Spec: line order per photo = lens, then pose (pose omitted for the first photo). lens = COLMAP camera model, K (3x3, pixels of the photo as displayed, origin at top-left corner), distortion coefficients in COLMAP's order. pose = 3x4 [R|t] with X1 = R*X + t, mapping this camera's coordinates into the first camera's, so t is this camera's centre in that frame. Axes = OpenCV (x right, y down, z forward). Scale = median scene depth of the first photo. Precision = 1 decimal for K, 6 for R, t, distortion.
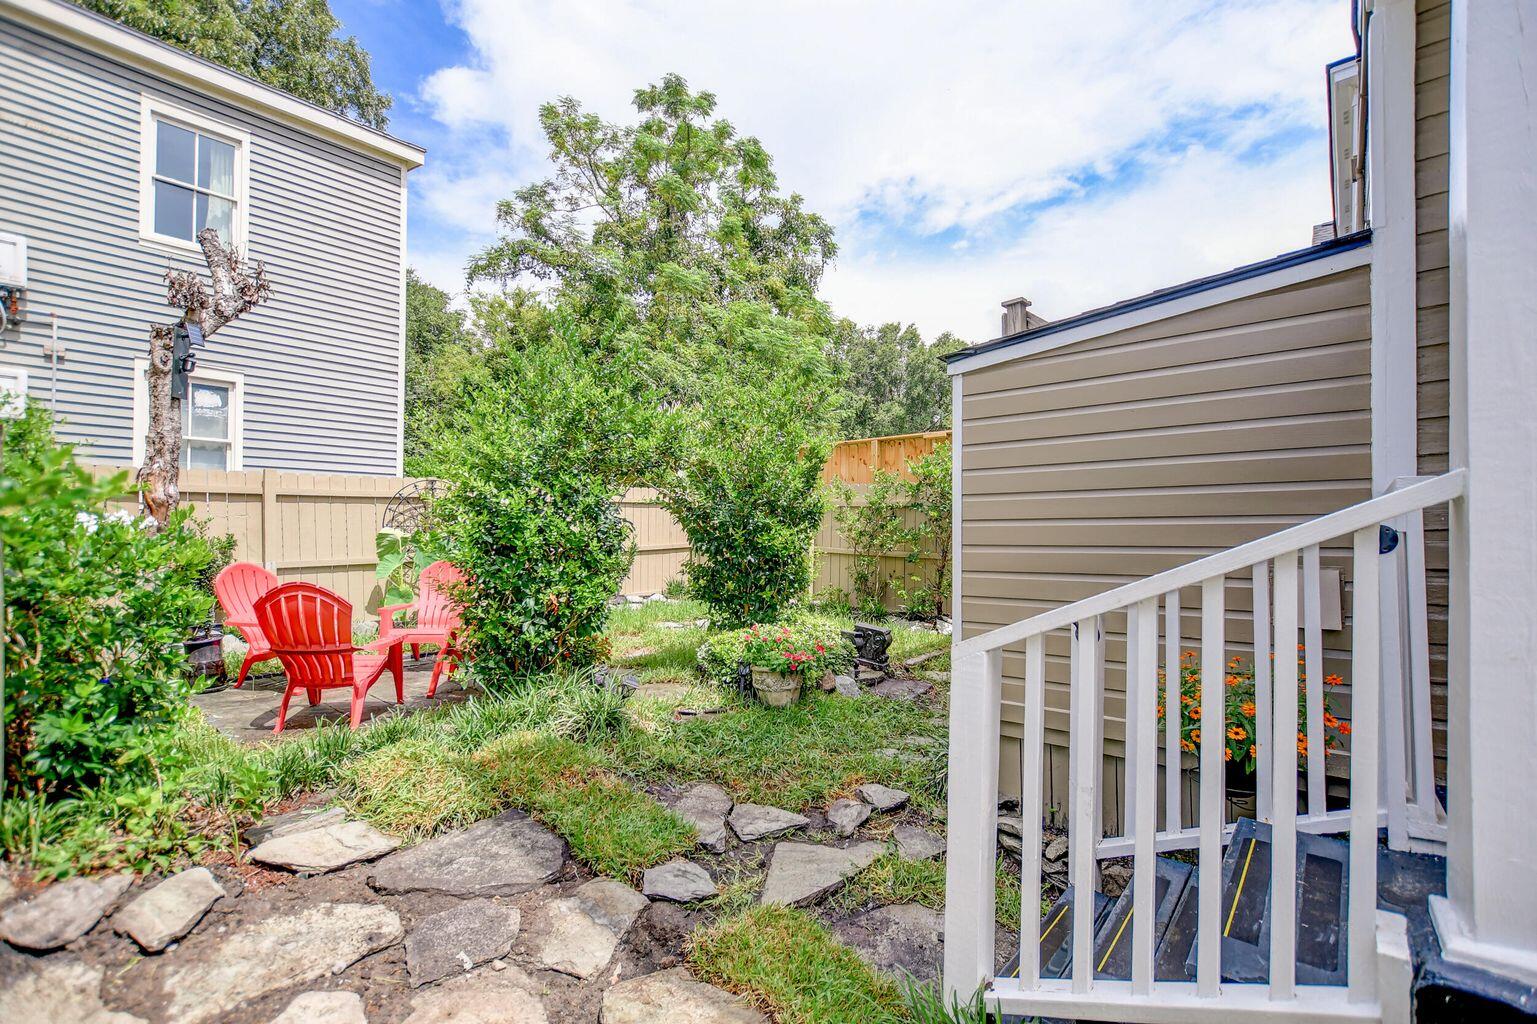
lens RADIAL K [[687.7, 0, 775.4], [0, 687.7, 511.4], [0, 0, 1]] dist [0.004613, 0.000451]
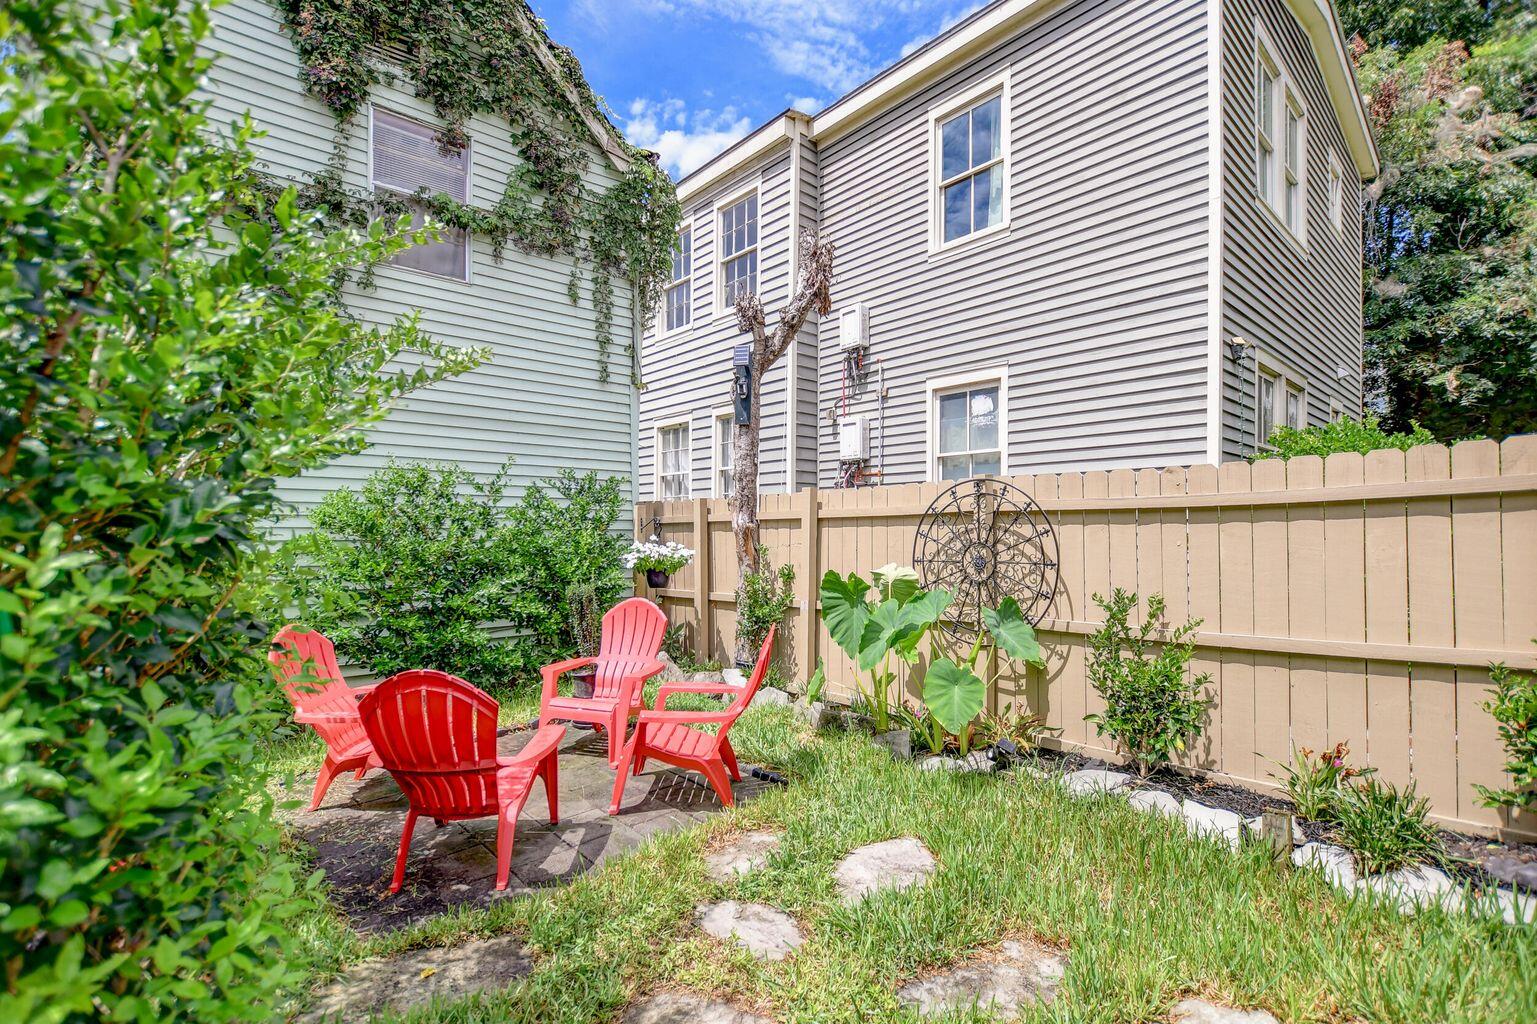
lens RADIAL K [[687.7, 0, 764.4], [0, 687.7, 521.1], [0, 0, 1]] dist [0.004613, 0.000451]
pose [[-0.128310, -0.020255, -0.991527, 0.070828], [0.019575, 0.999545, -0.022951, -0.002573], [0.991541, -0.022354, -0.127855, 0.880278]]
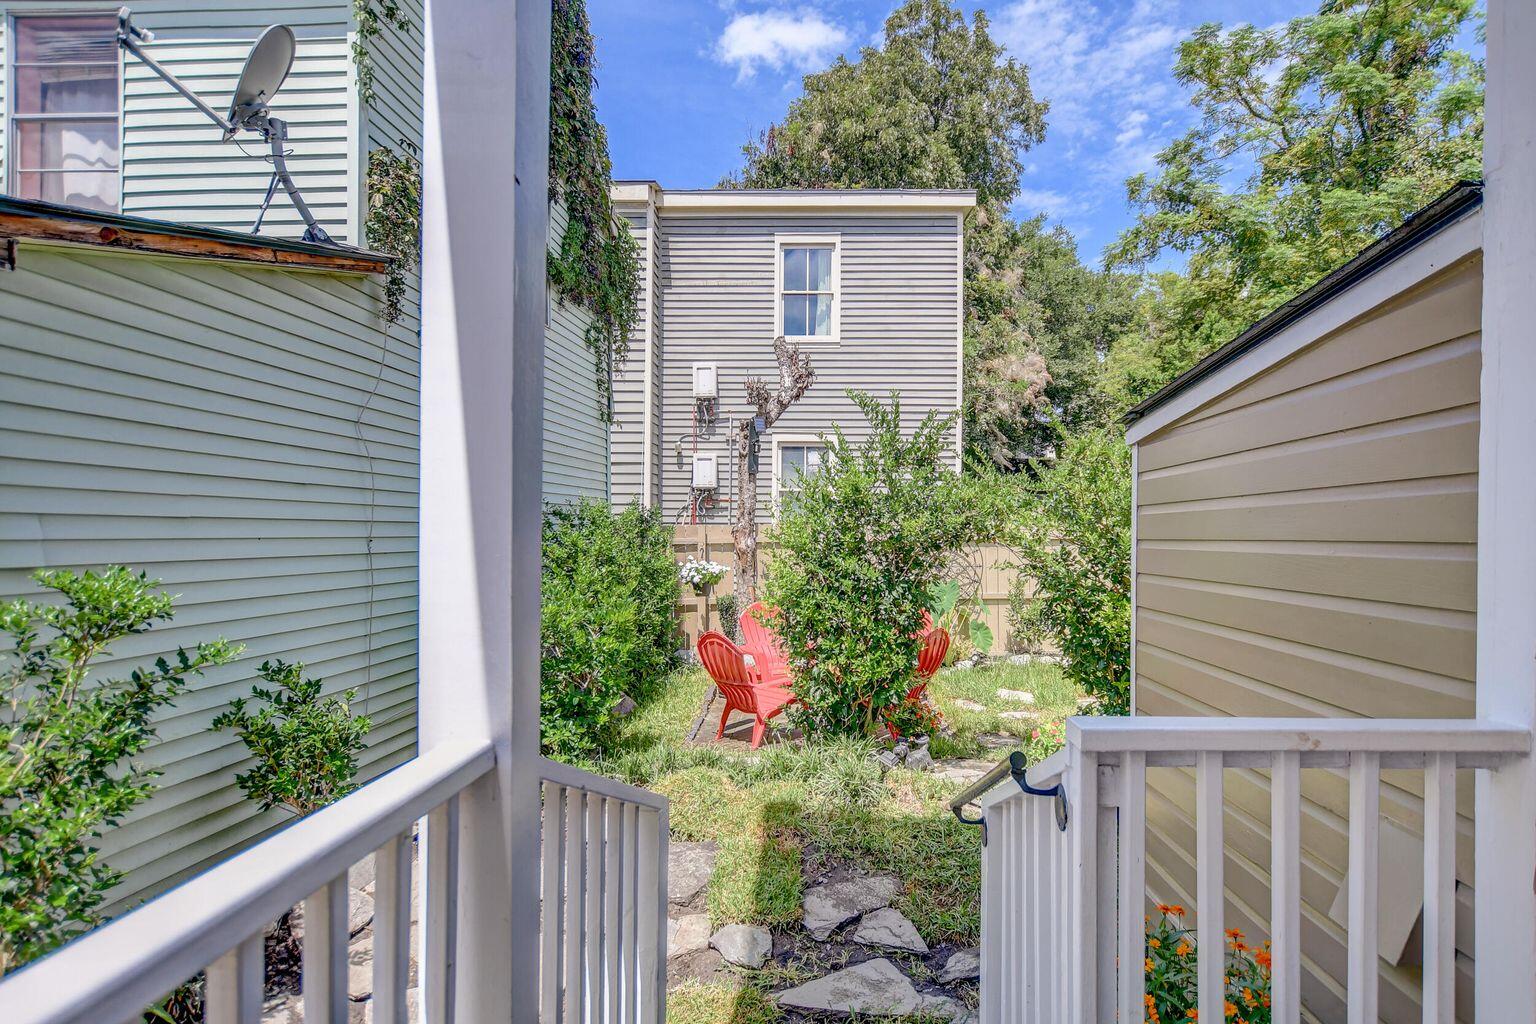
lens RADIAL K [[785.9, 0, 805.8], [0, 785.9, 528.4], [0, 0, 1]] dist [0.006757, 0.000769]
pose [[0.633093, -0.004737, -0.774061, 0.287741], [0.018353, 0.999792, 0.008892, -0.050500], [0.773858, -0.019836, 0.633049, 0.078331]]
